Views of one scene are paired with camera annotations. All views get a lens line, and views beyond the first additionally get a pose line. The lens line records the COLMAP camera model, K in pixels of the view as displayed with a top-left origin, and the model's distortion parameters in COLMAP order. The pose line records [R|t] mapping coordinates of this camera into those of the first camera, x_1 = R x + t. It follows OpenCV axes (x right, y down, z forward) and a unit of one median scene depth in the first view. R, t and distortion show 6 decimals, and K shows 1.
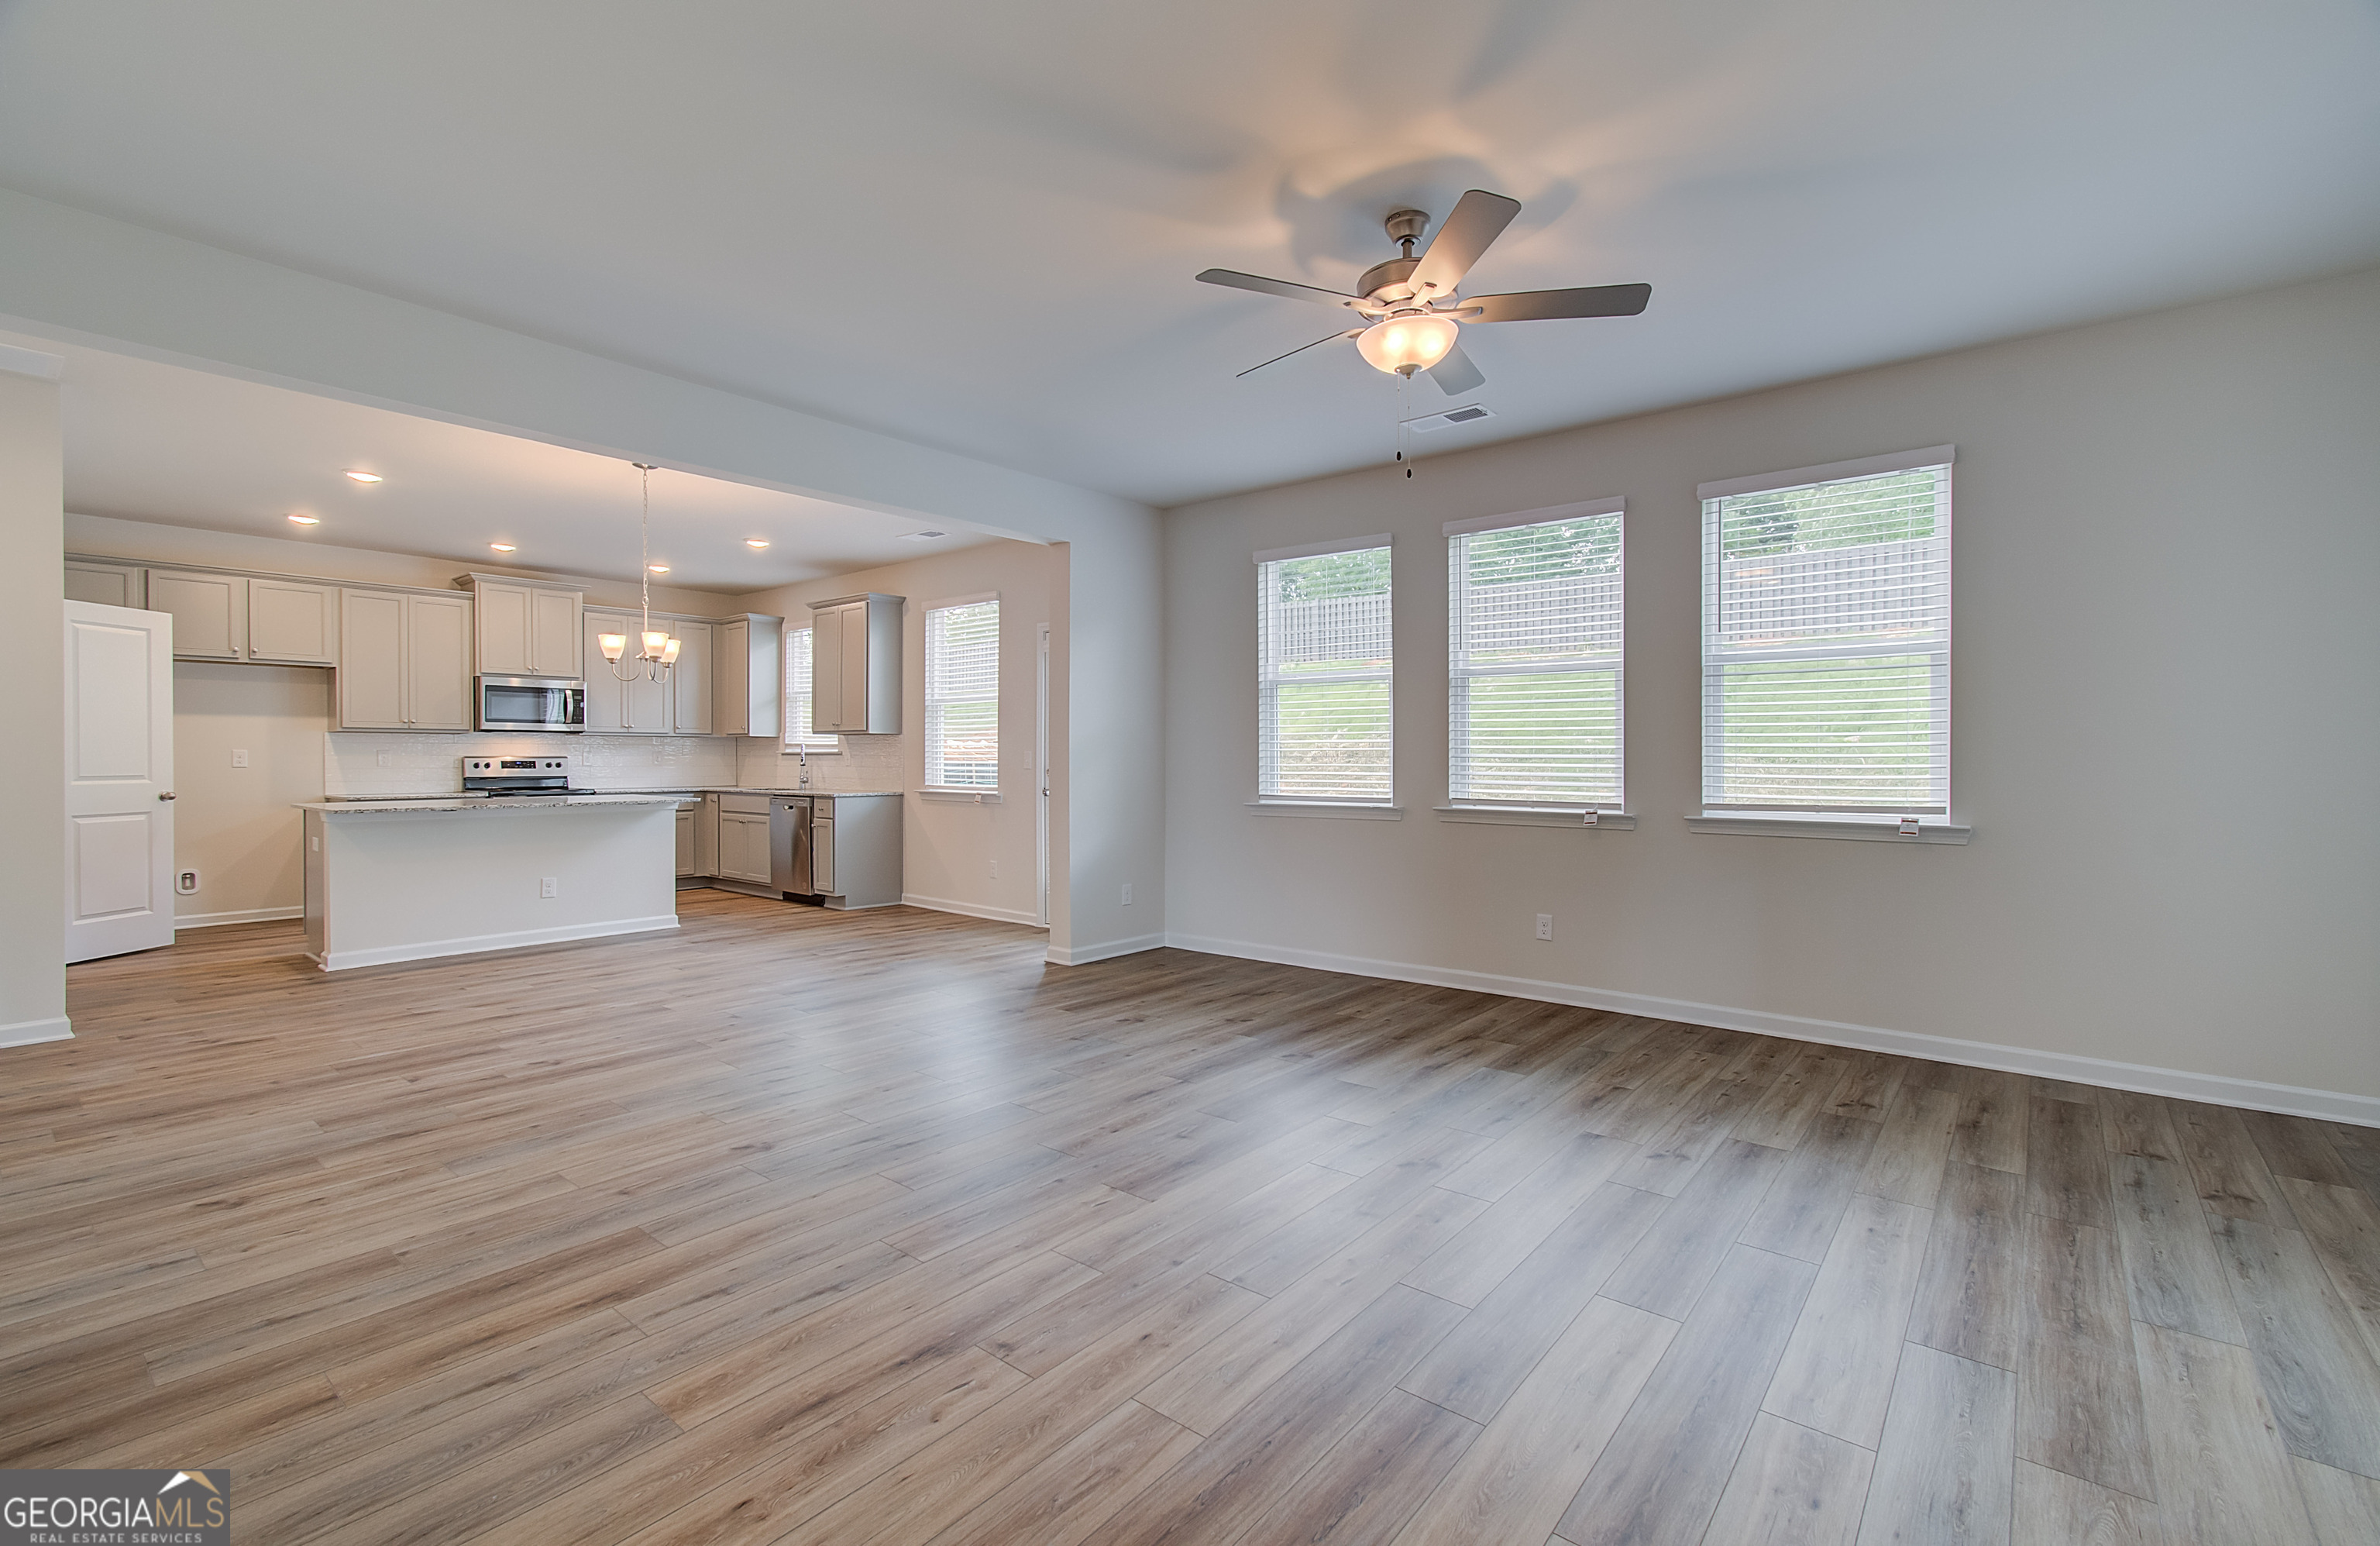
lens RADIAL K [[1095.1, 0, 1265.9], [0, 1095.1, 781.7], [0, 0, 1]] dist [-0.008298, -0.001553]
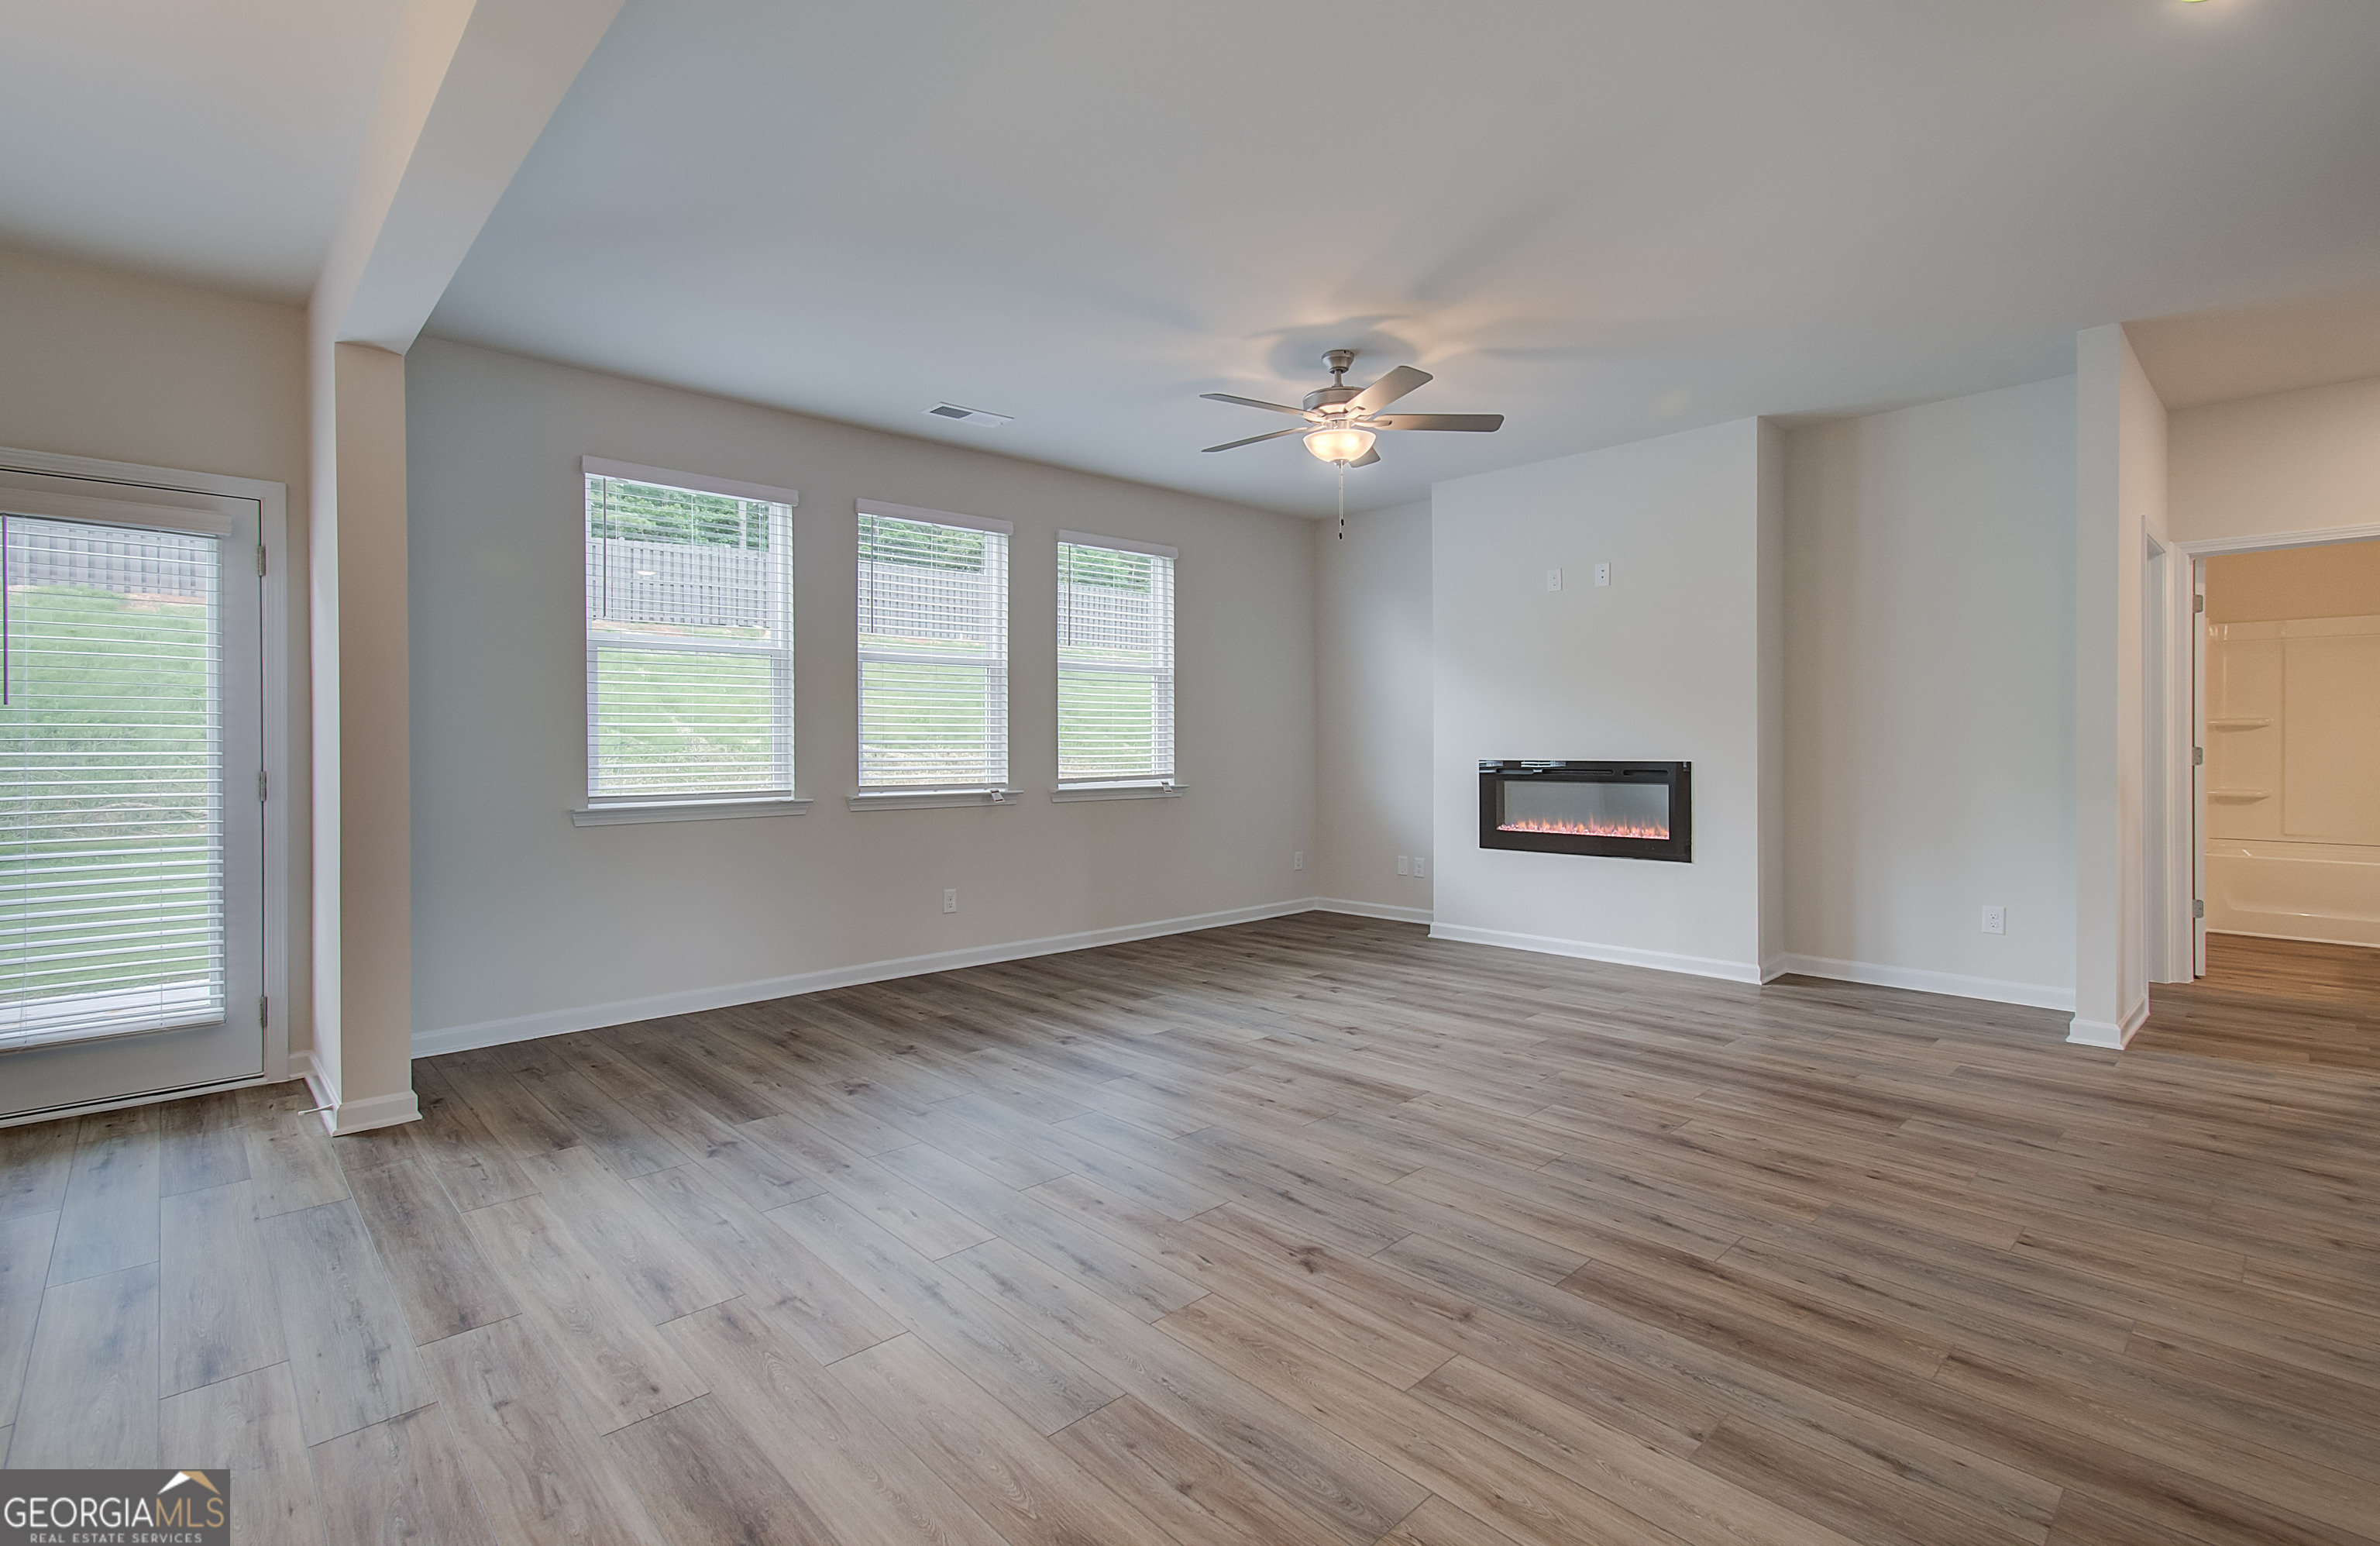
lens RADIAL K [[1095.1, 0, 1189.5], [0, 1095.1, 760.2], [0, 0, 1]] dist [-0.008298, -0.001553]
pose [[0.117415, -0.014085, 0.992983, -1.322460], [0.028305, 0.999541, 0.010832, -0.017845], [-0.992679, 0.026834, 0.117760, 1.066930]]
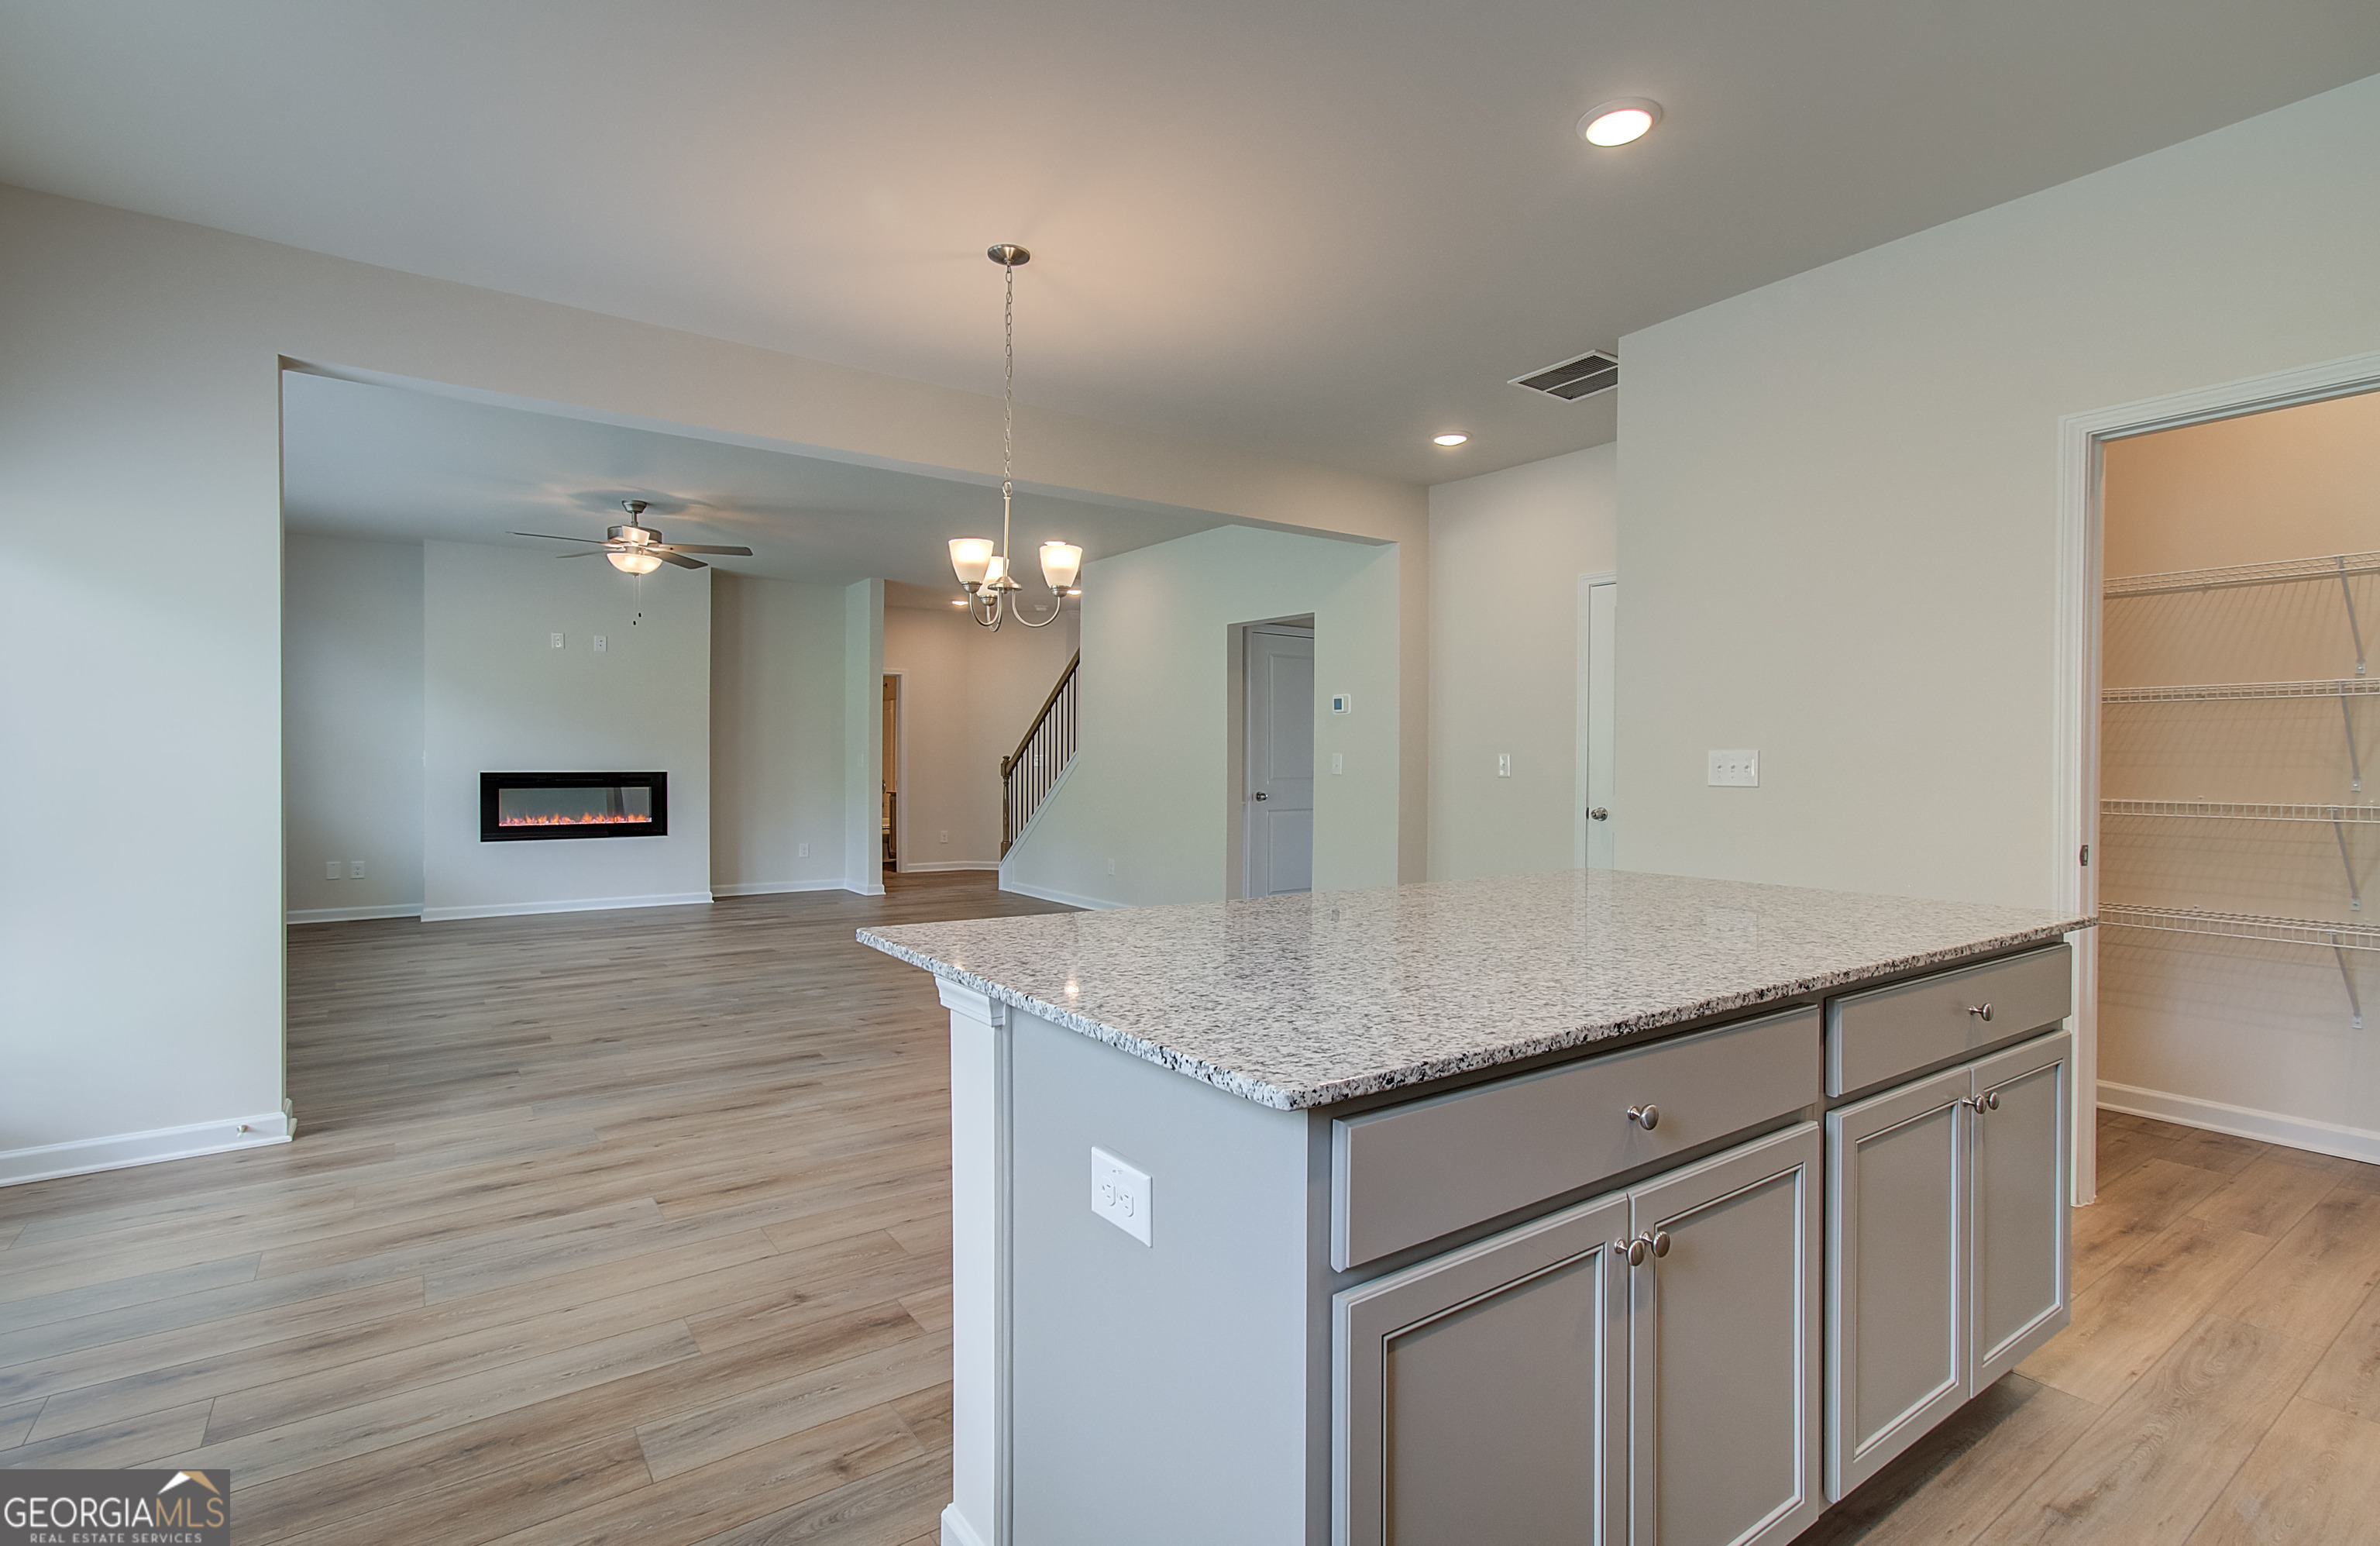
lens RADIAL K [[1095.1, 0, 1192.5], [0, 1095.1, 768.9], [0, 0, 1]] dist [-0.008298, -0.001553]
pose [[-0.965423, -0.008586, 0.260546, -1.501228], [-0.001520, 0.999626, 0.027309, -0.059429], [-0.260683, 0.025969, -0.965075, 2.782126]]
